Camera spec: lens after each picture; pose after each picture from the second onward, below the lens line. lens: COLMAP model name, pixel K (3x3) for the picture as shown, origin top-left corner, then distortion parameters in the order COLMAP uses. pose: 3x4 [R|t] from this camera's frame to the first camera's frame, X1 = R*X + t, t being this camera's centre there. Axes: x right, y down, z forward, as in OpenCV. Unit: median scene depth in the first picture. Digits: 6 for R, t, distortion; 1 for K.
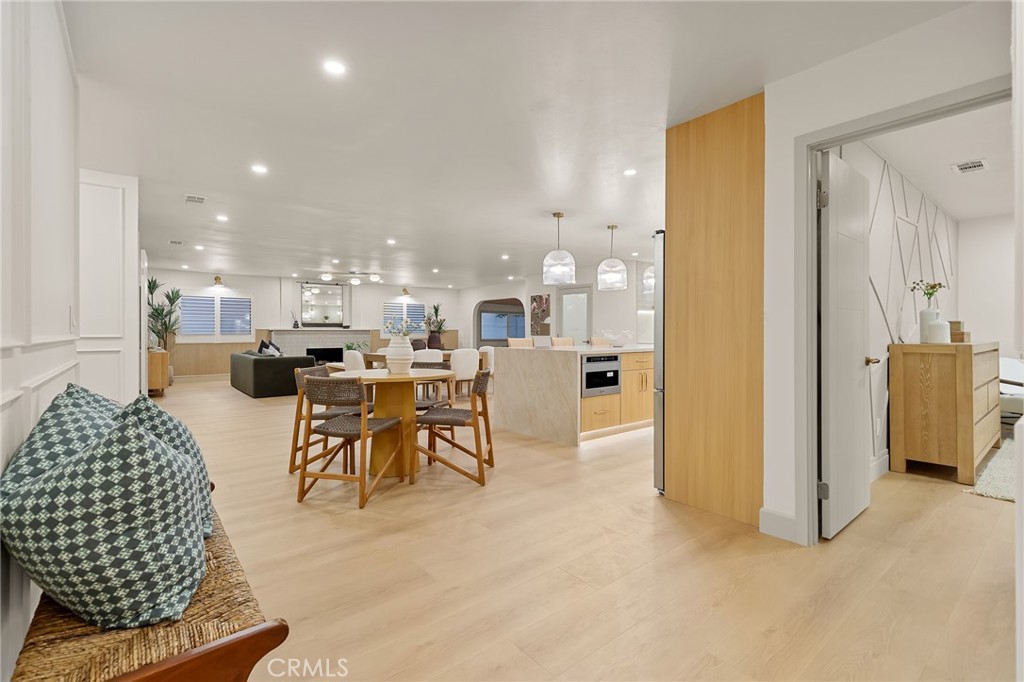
lens RADIAL K [[466.4, 0, 511.7], [0, 466.4, 334.1], [0, 0, 1]] dist [0.005490, -0.000574]
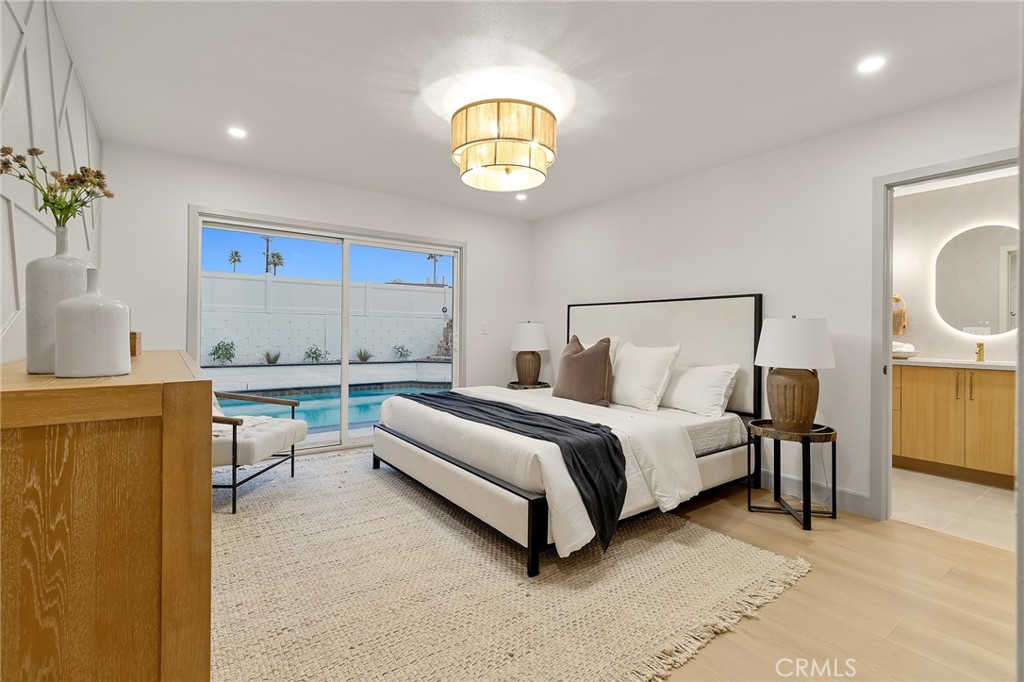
lens RADIAL K [[466.4, 0, 506.4], [0, 466.4, 334.6], [0, 0, 1]] dist [0.005490, -0.000574]
pose [[0.055043, 0.007178, 0.998458, 0.531966], [-0.016657, 0.999842, -0.006270, -0.006621], [-0.998345, -0.016286, 0.055154, 0.609892]]
